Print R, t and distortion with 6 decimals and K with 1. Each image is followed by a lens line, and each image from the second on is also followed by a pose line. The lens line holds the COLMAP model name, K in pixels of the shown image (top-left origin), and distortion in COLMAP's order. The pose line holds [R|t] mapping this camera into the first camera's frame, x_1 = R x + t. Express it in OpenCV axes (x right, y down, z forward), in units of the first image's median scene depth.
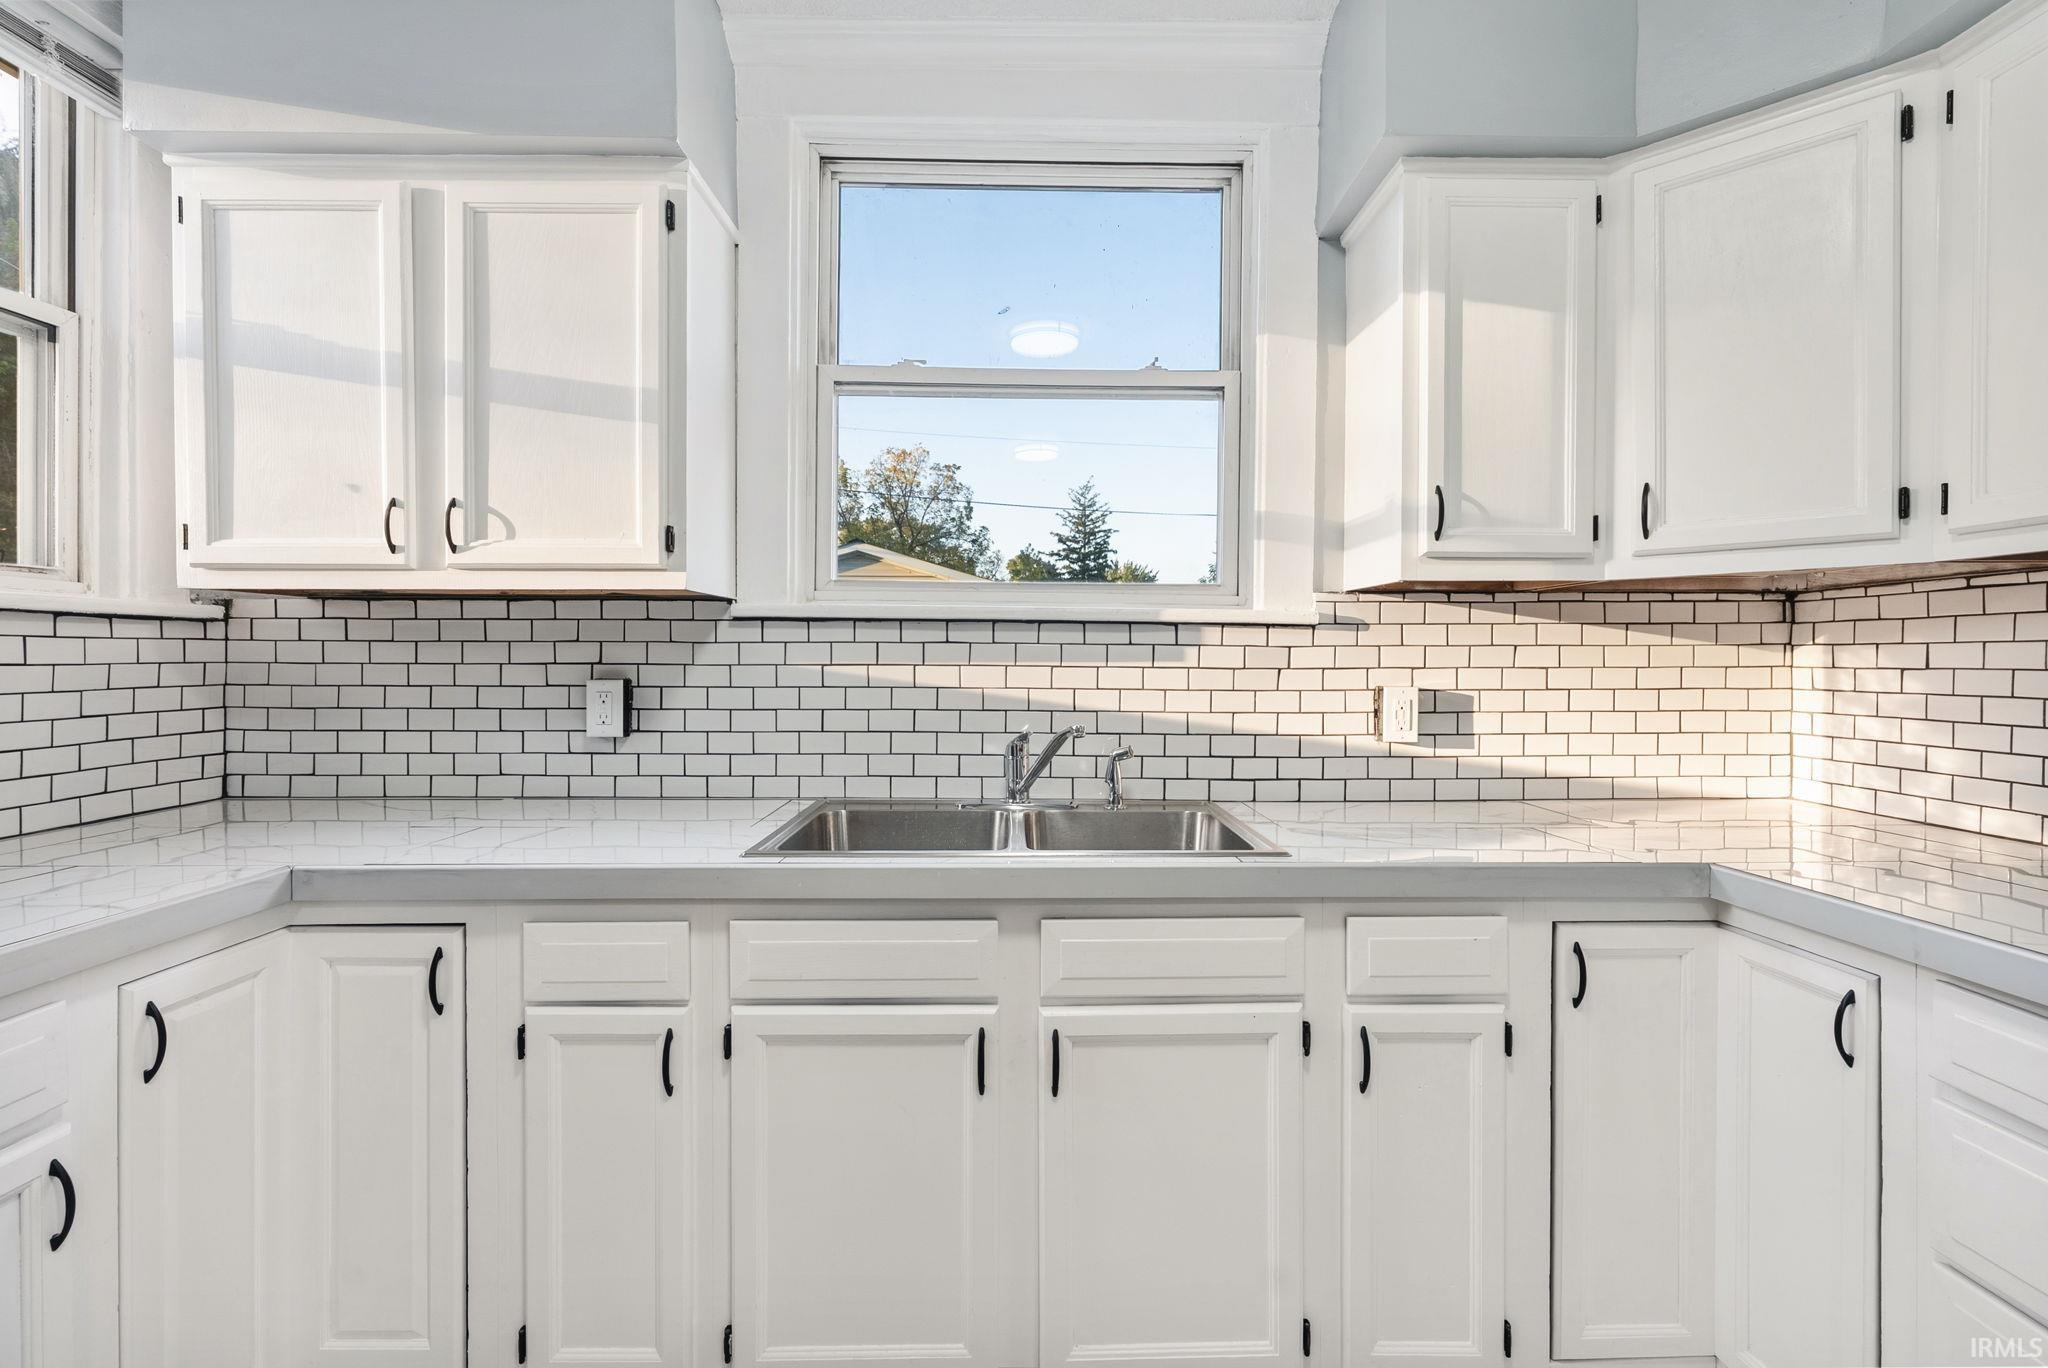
lens RADIAL K [[944.7, 0, 1029.1], [0, 944.7, 667.4], [0, 0, 1]] dist [-0.008525, 0.002136]
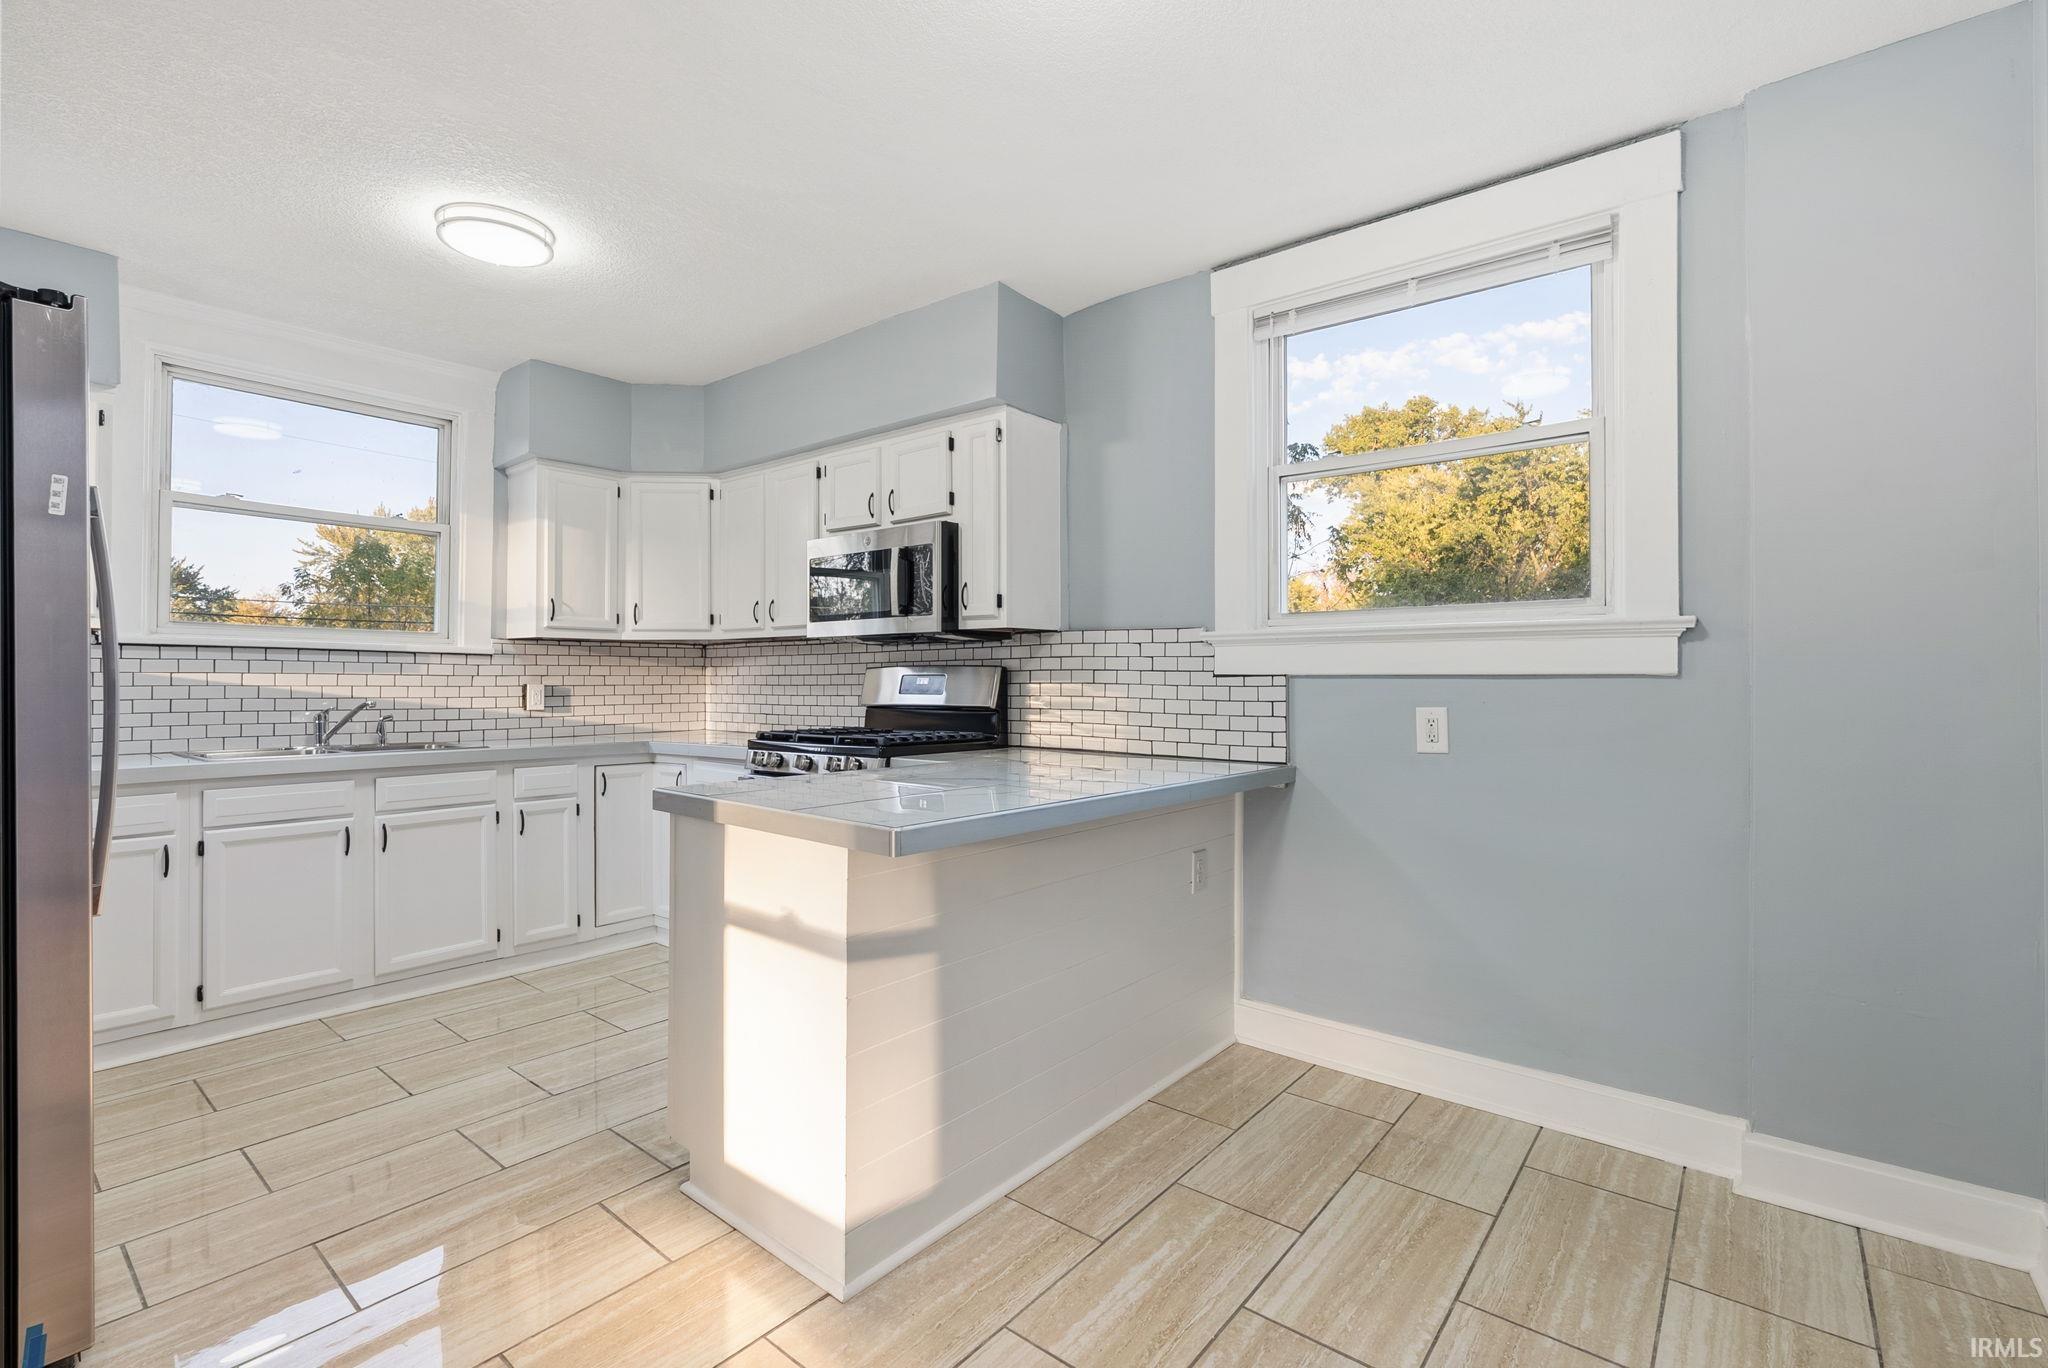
lens RADIAL K [[944.7, 0, 1041.7], [0, 944.7, 677.0], [0, 0, 1]] dist [-0.008525, 0.002136]
pose [[0.647442, 0.001813, 0.762112, -0.501903], [0.009479, 0.999901, -0.010432, 0.037740], [-0.762055, 0.013978, 0.647361, -1.283119]]
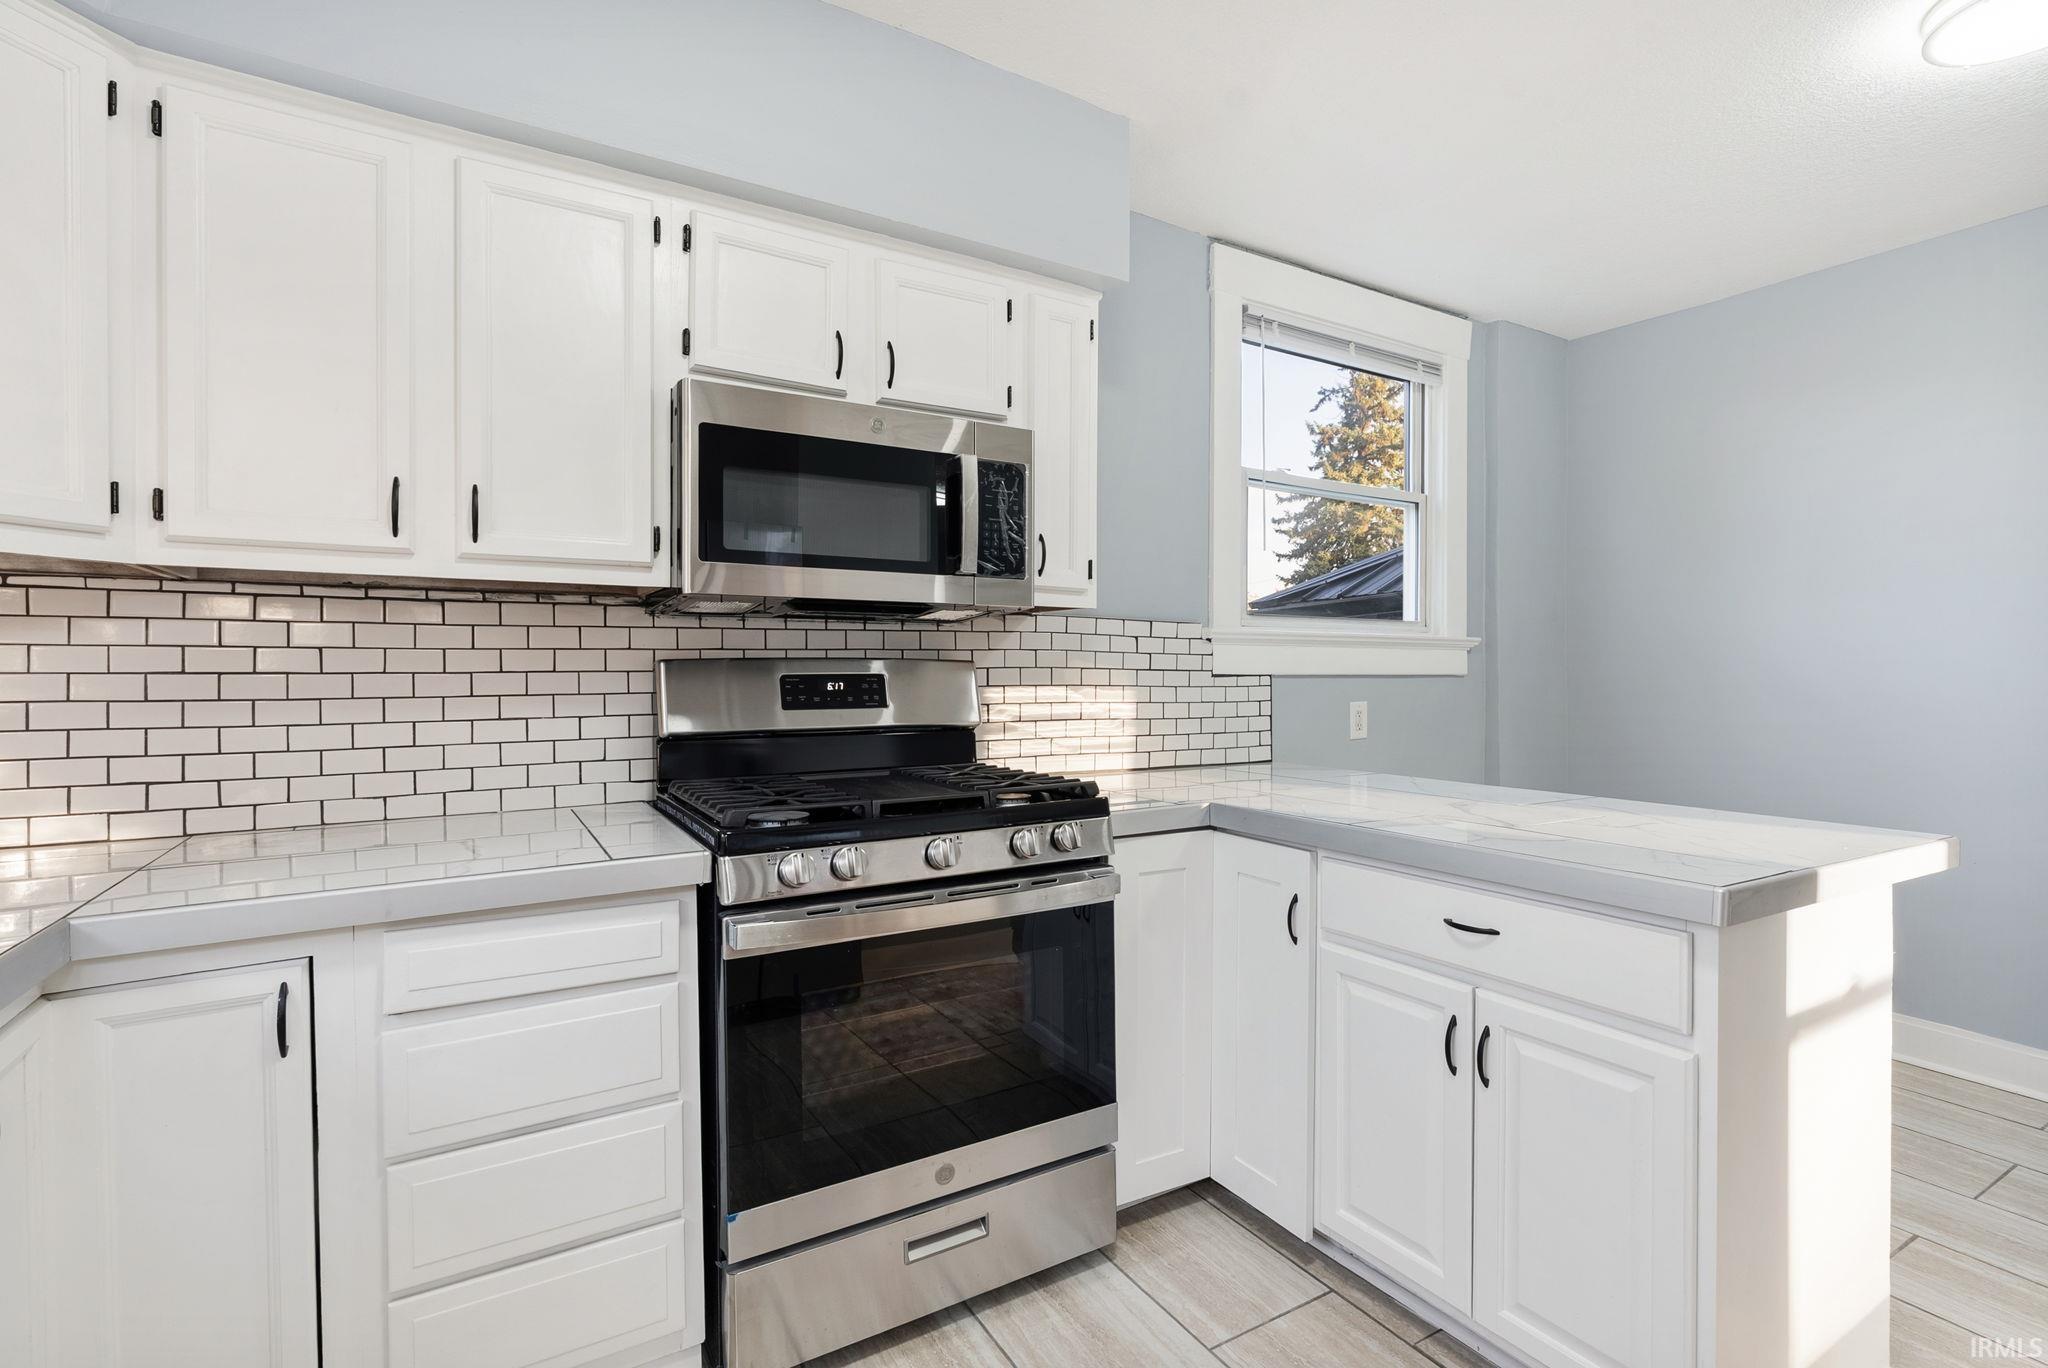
lens RADIAL K [[944.7, 0, 1037.7], [0, 944.7, 678.2], [0, 0, 1]] dist [-0.008525, 0.002136]
pose [[-0.497021, -0.011496, 0.867663, -0.261336], [0.007511, 0.999818, 0.017550, -0.001873], [-0.867706, 0.015240, -0.496844, 0.480370]]
